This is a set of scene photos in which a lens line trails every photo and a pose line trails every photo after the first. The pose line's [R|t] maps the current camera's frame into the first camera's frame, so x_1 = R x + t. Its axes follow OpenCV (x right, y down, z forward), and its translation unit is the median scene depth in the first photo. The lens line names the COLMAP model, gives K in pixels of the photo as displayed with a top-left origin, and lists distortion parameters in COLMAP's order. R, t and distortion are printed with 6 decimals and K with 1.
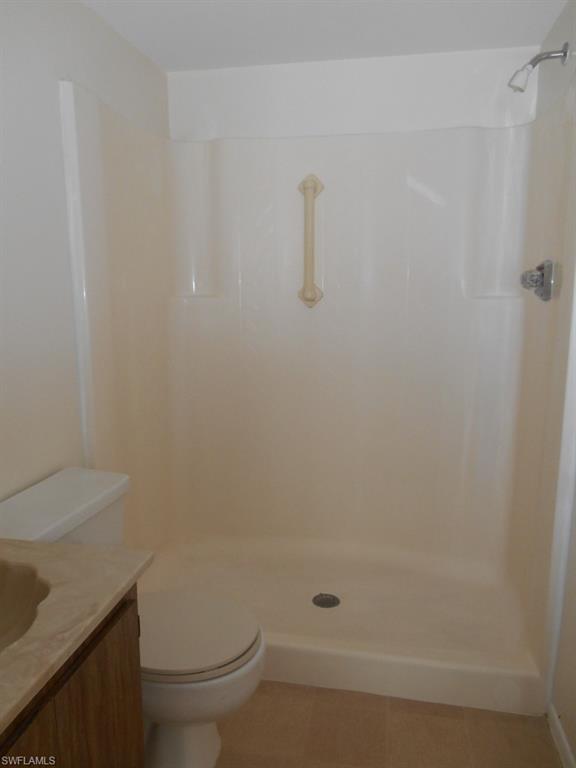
lens RADIAL K [[596.6, 0, 288.0], [0, 596.6, 384.0], [0, 0, 1]] dist [-0.028656, 0.022809]
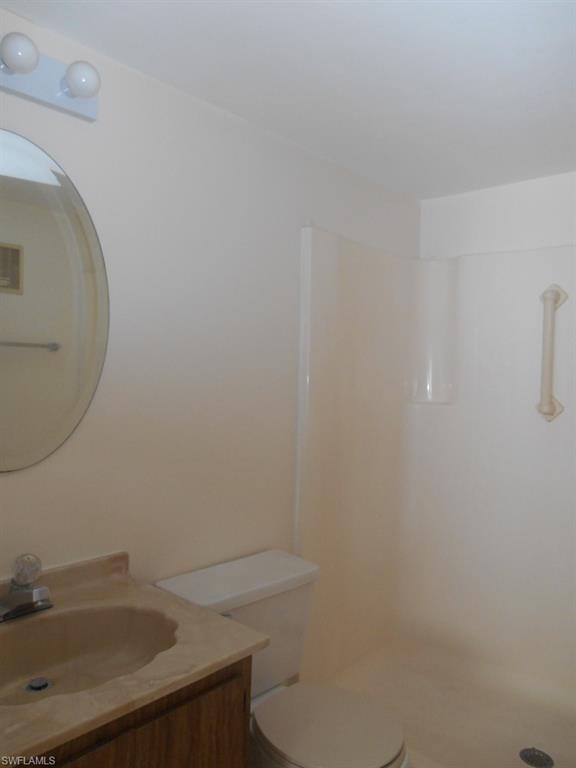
lens RADIAL K [[596.6, 0, 288.0], [0, 596.6, 384.0], [0, 0, 1]] dist [-0.028656, 0.022809]
pose [[0.850277, 0.033225, -0.525286, 0.184004], [-0.113300, 0.986163, -0.121023, -0.028427], [0.513997, 0.162418, 0.842275, -0.004896]]
